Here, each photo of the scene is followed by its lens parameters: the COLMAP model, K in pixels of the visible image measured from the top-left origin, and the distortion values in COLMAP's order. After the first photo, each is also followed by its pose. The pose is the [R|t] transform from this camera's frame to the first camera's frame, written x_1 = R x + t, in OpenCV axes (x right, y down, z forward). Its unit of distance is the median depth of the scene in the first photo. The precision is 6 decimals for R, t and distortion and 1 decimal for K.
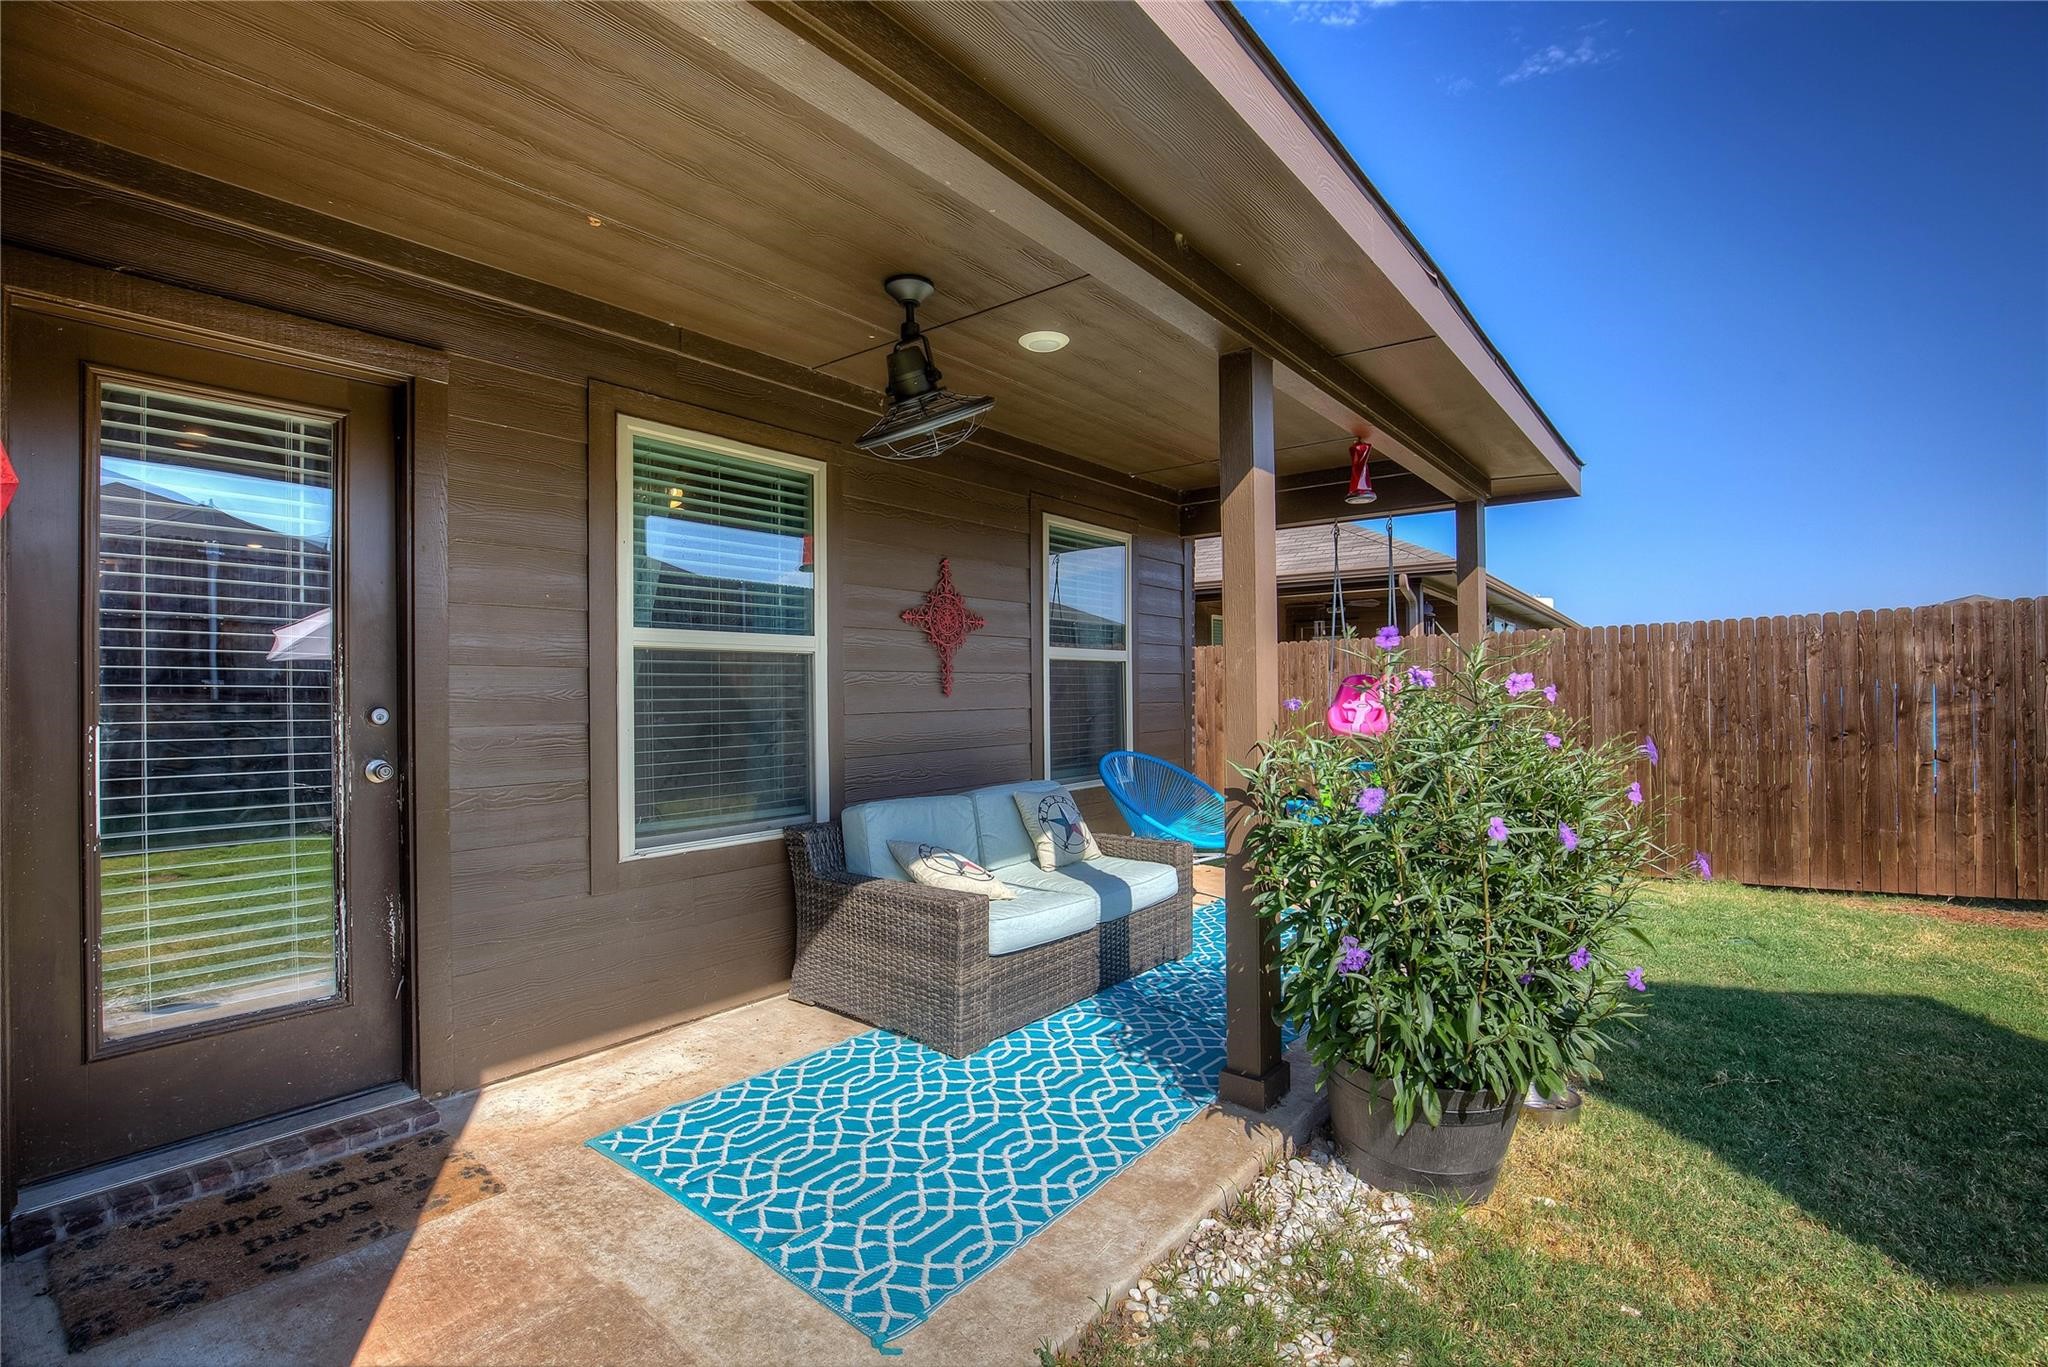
lens RADIAL K [[939.9, 0, 1026.1], [0, 939.9, 689.8], [0, 0, 1]] dist [-0.028631, 0.000884]
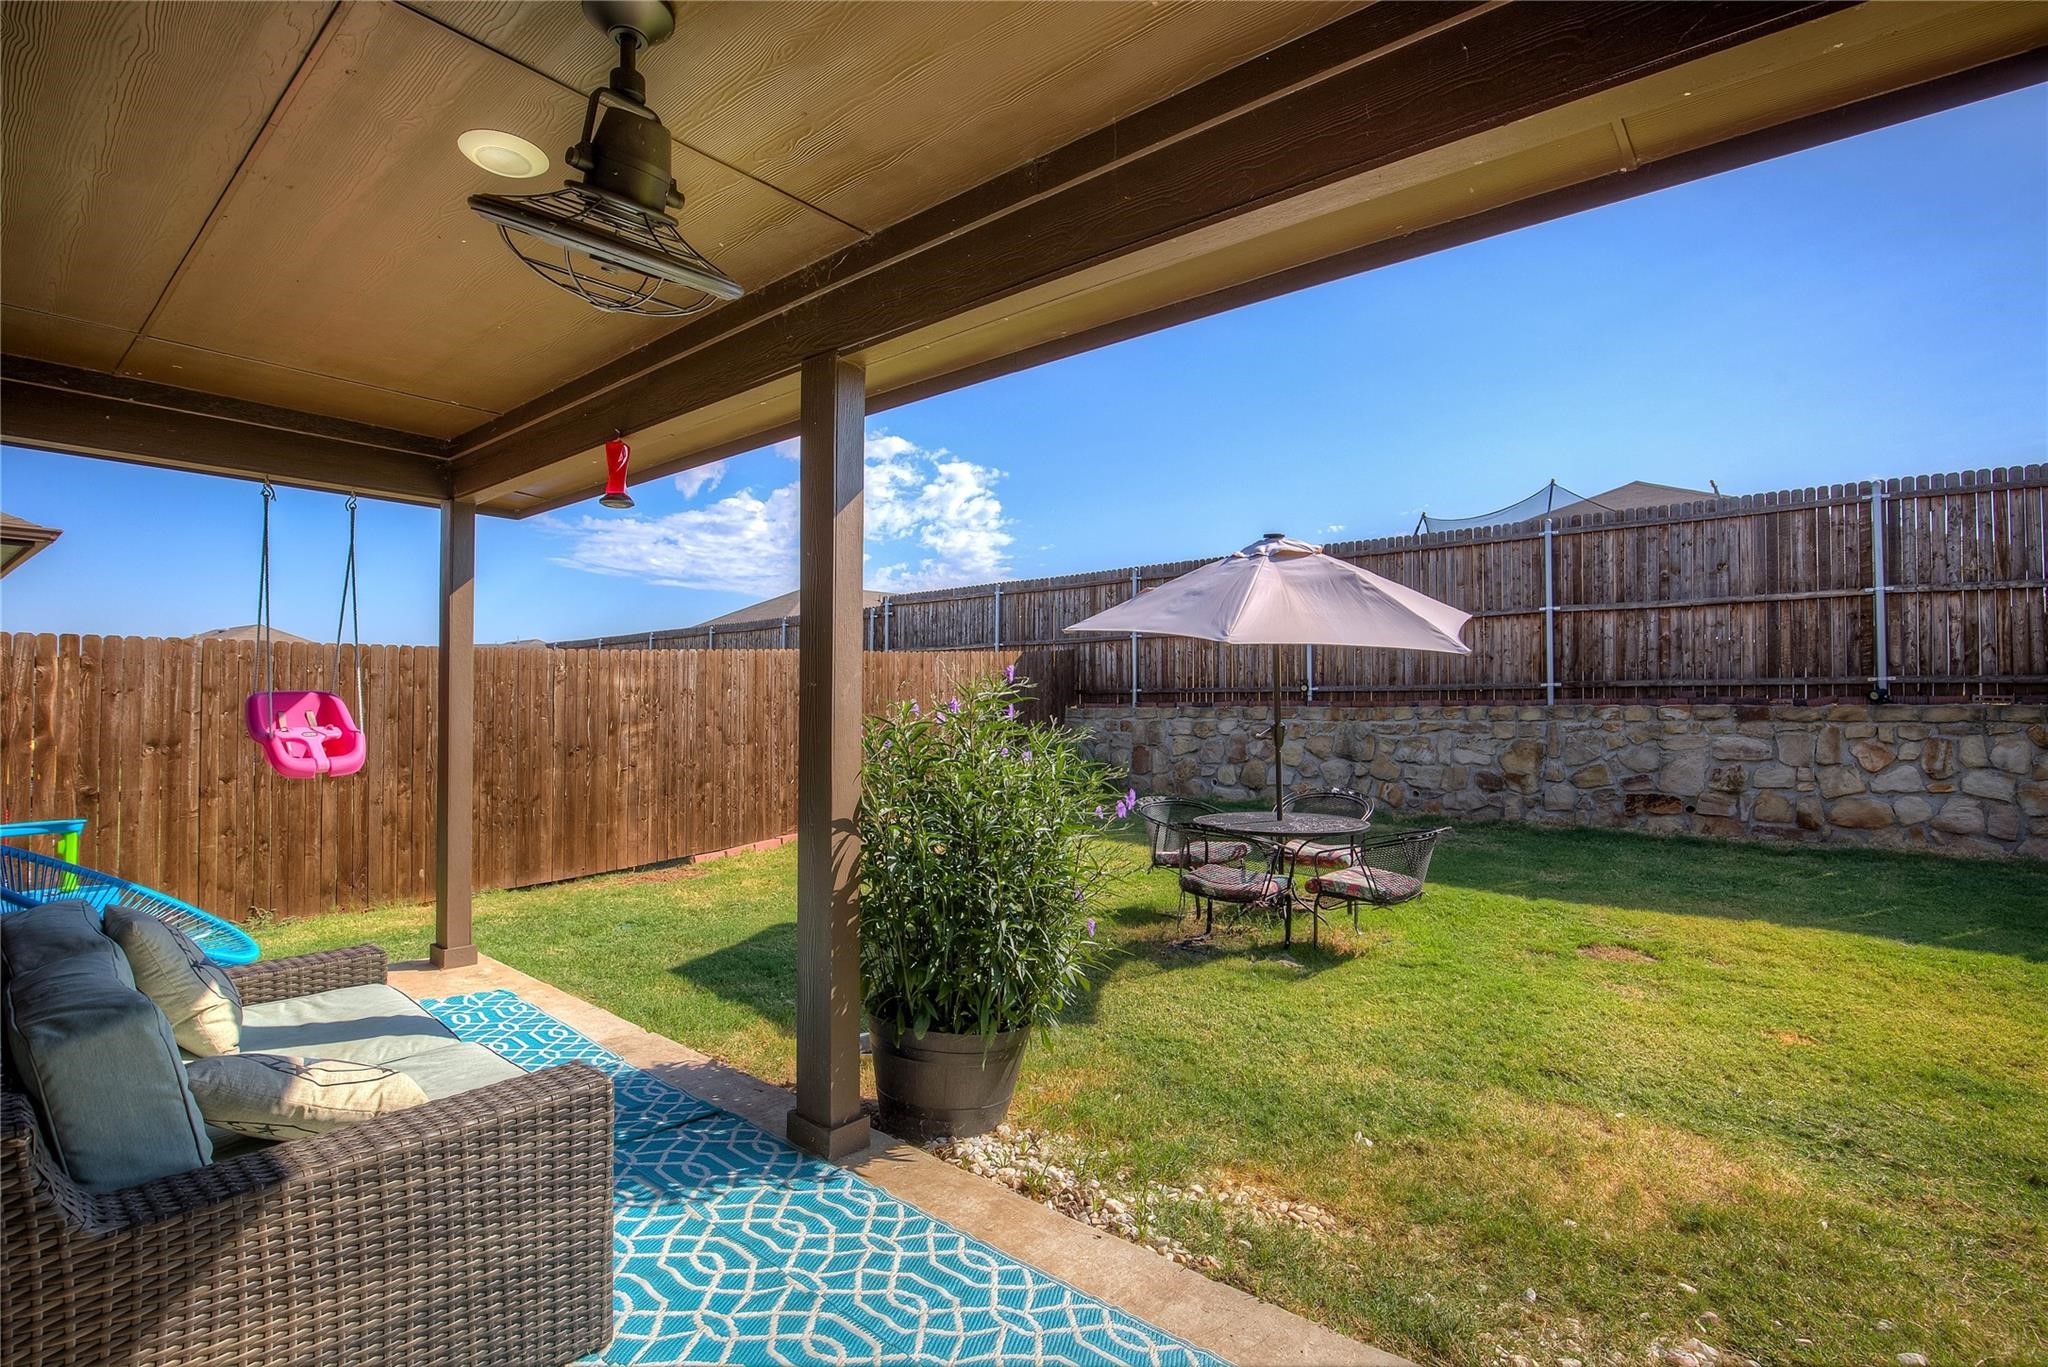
lens RADIAL K [[939.9, 0, 1026.1], [0, 939.9, 689.8], [0, 0, 1]] dist [-0.028631, 0.000884]
pose [[0.014470, 0.025159, 0.999579, -0.634262], [-0.001006, 0.999683, -0.025147, -0.000710], [-0.999895, -0.000641, 0.014491, 0.708821]]
